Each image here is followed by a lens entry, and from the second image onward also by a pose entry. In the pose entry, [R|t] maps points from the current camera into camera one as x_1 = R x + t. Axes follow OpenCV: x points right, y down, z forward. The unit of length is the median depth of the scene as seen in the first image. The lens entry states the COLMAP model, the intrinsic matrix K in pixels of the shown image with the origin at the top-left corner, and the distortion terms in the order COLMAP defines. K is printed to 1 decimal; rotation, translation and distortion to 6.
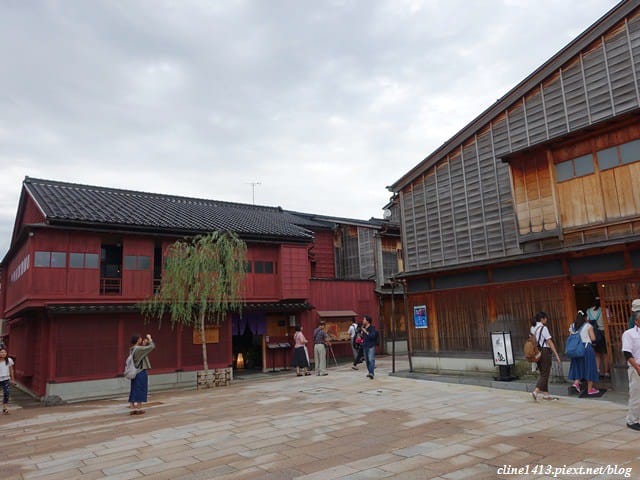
lens RADIAL K [[498.1, 0, 319.6], [0, 498.1, 239.8], [0, 0, 1]] dist [-0.007787, -0.004277]
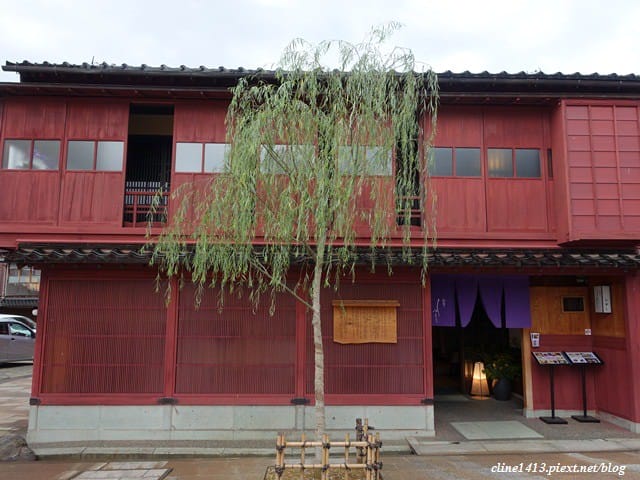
lens RADIAL K [[498.1, 0, 319.9], [0, 498.1, 242.4], [0, 0, 1]] dist [-0.007787, -0.004277]
pose [[0.831918, -0.024186, -0.554371, -0.021601], [0.051617, 0.998091, 0.033915, 0.095342], [0.552493, -0.056829, 0.831578, 0.565032]]
